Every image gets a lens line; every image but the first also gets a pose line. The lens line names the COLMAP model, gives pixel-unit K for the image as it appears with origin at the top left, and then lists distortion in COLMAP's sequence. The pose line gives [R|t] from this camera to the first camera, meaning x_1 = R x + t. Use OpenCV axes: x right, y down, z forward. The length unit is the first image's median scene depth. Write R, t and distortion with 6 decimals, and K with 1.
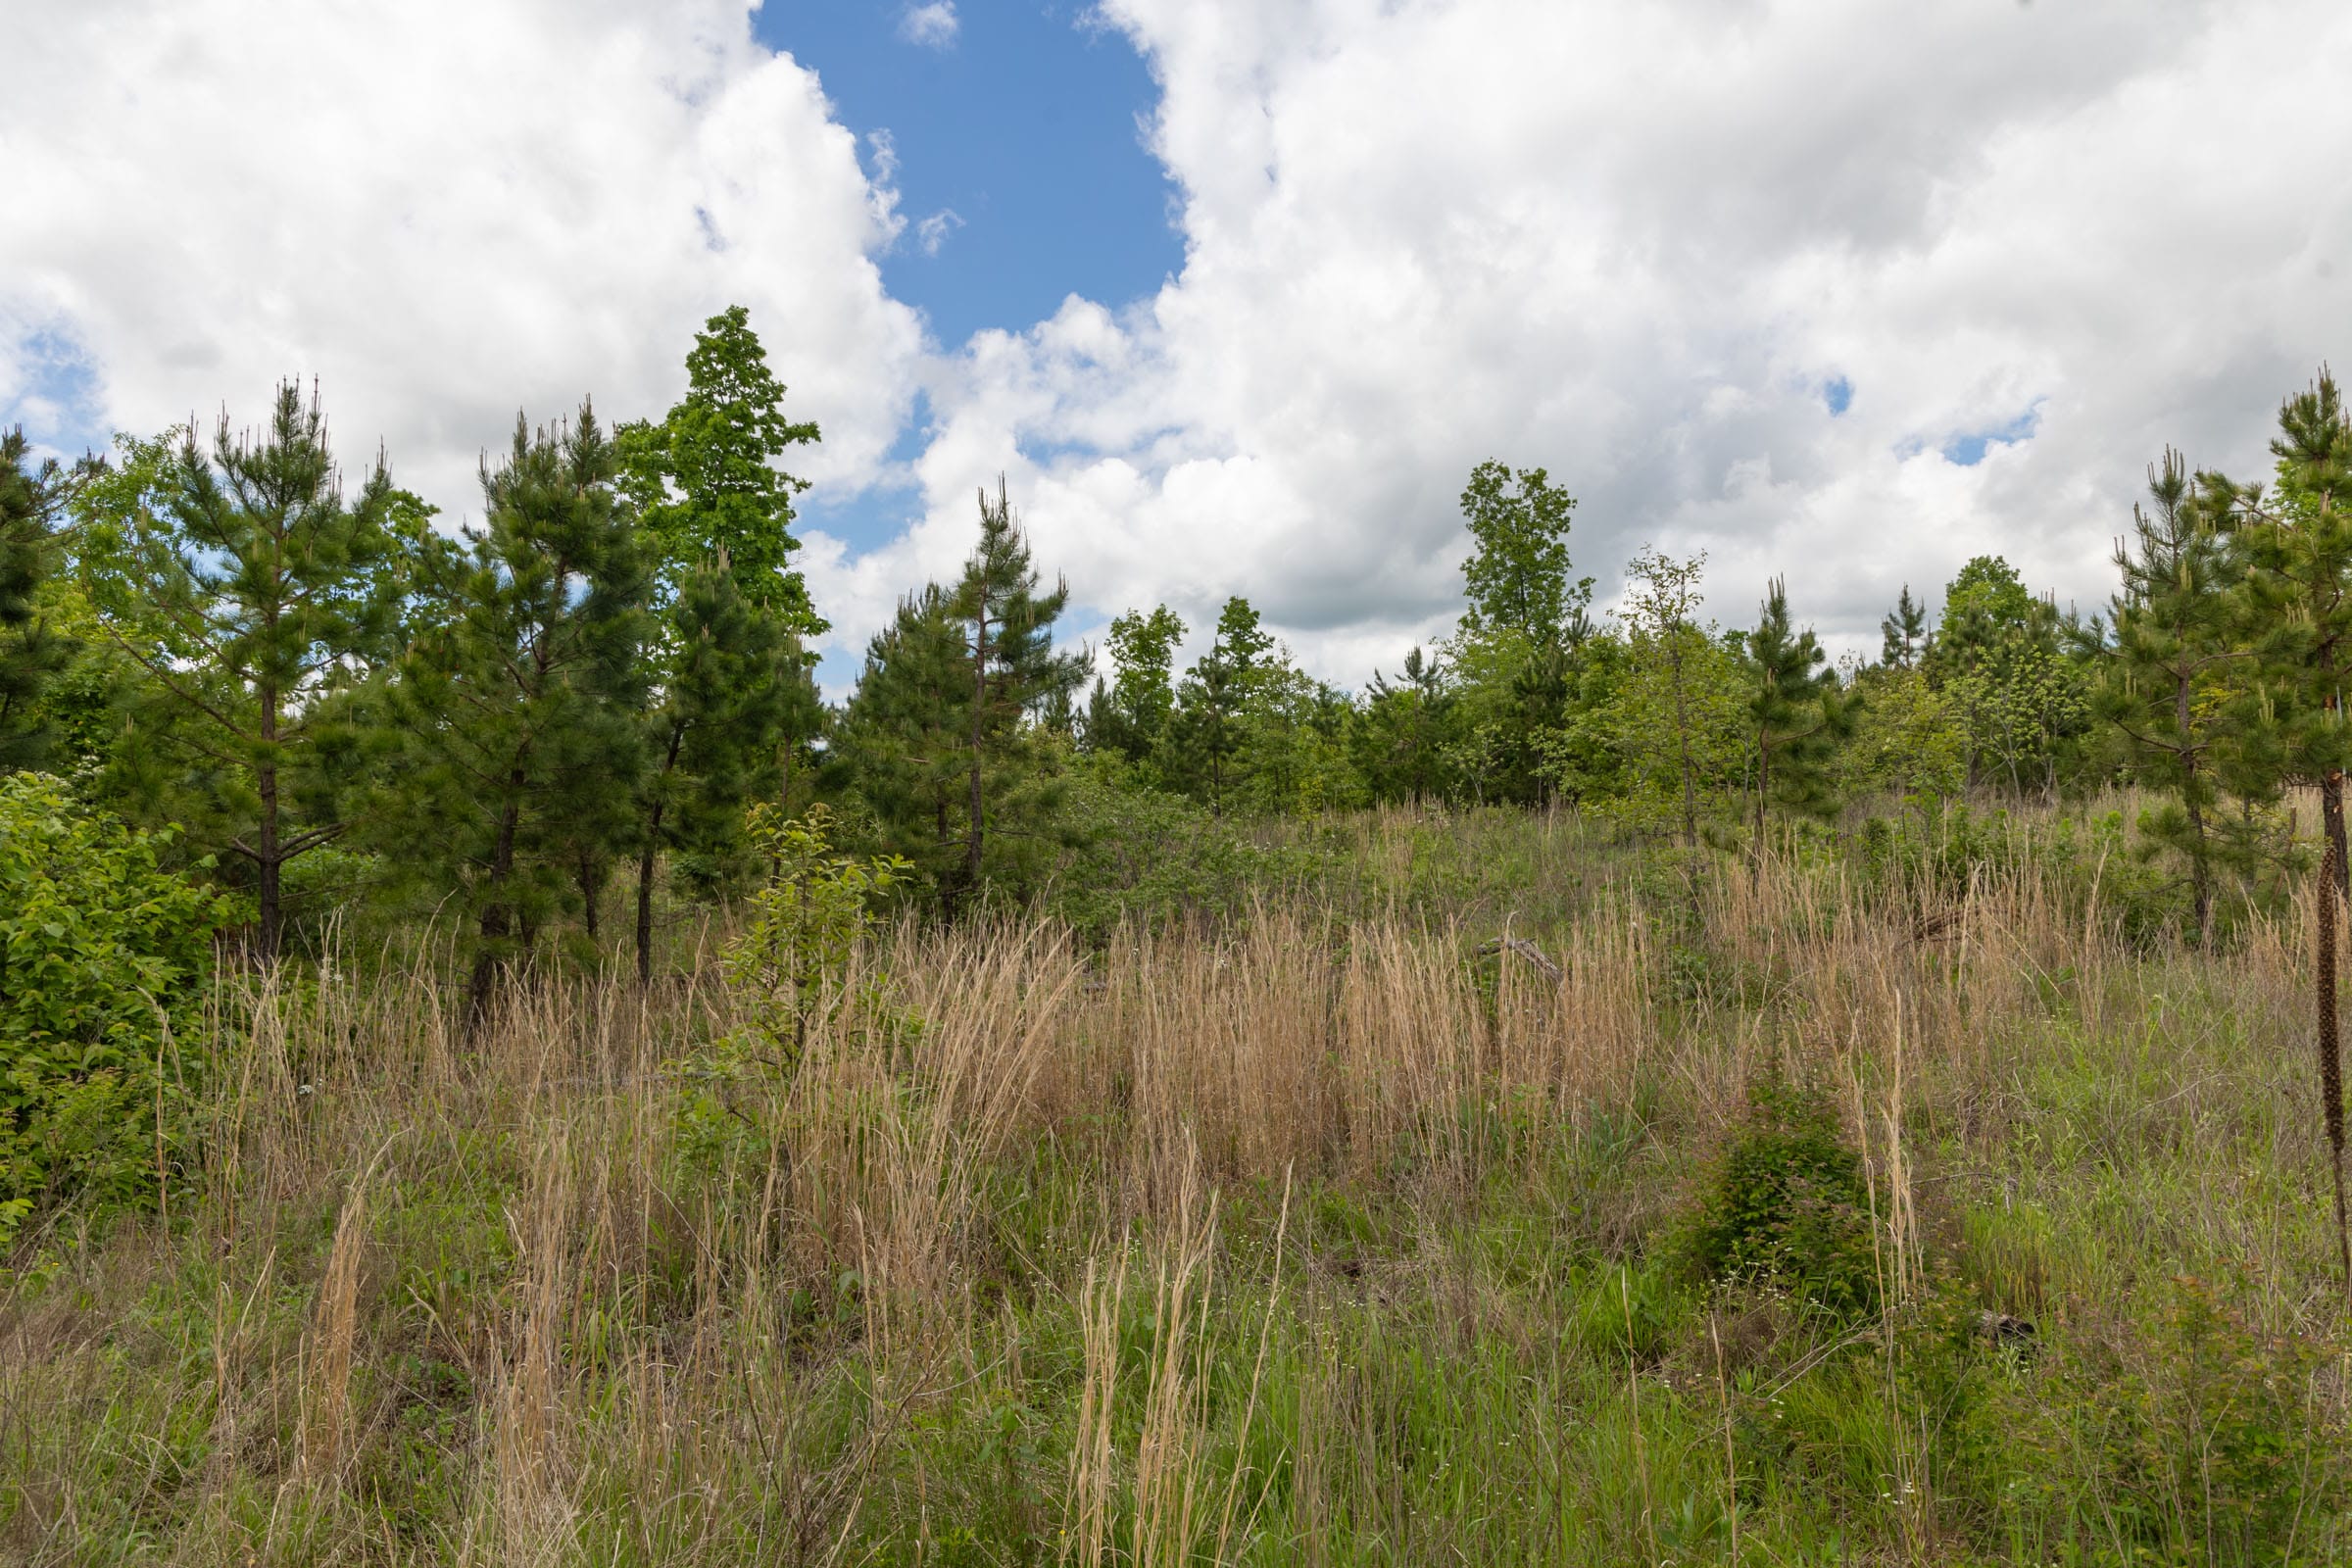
lens RADIAL K [[1602.0, 0, 1181.0], [0, 1602.0, 764.7], [0, 0, 1]] dist [0.001860, 0.002605]
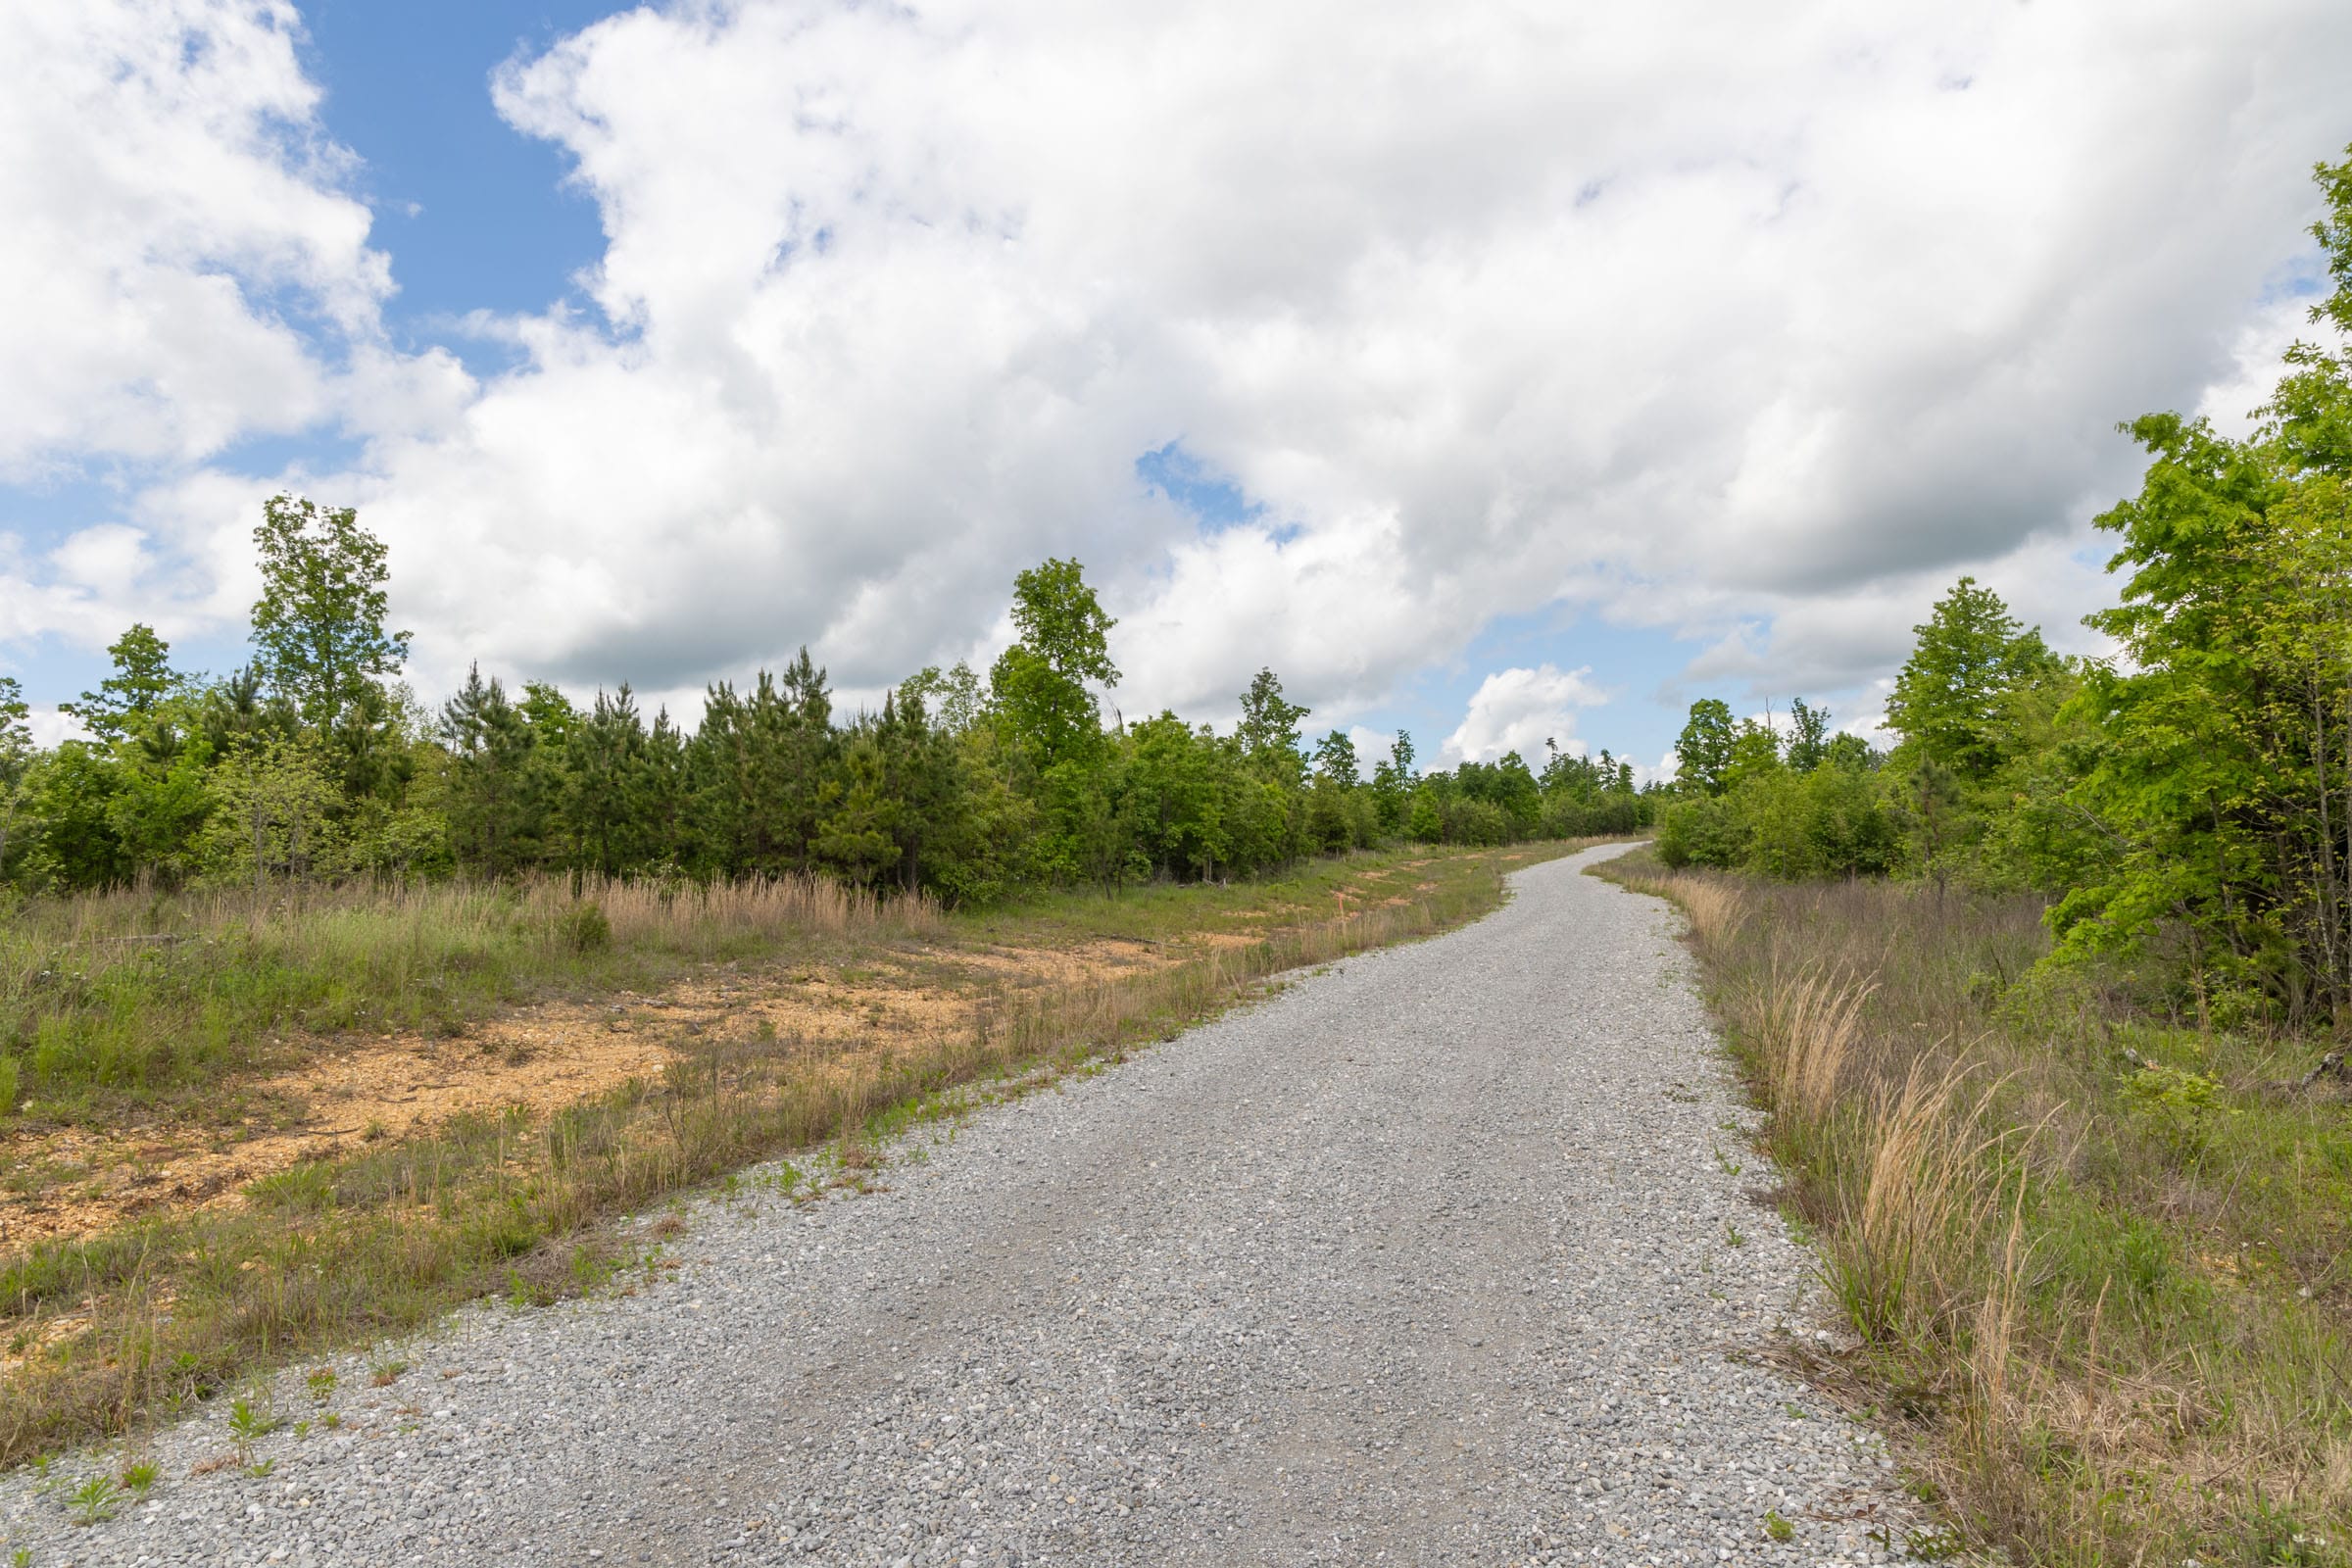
lens RADIAL K [[1579.1, 0, 1238.7], [0, 1579.1, 812.6], [0, 0, 1]] dist [-0.005275, -0.000804]
pose [[0.890852, 0.030846, 0.453245, 0.274041], [-0.028139, 0.999523, -0.012716, -0.014673], [-0.453421, -0.001425, 0.891295, -0.027724]]
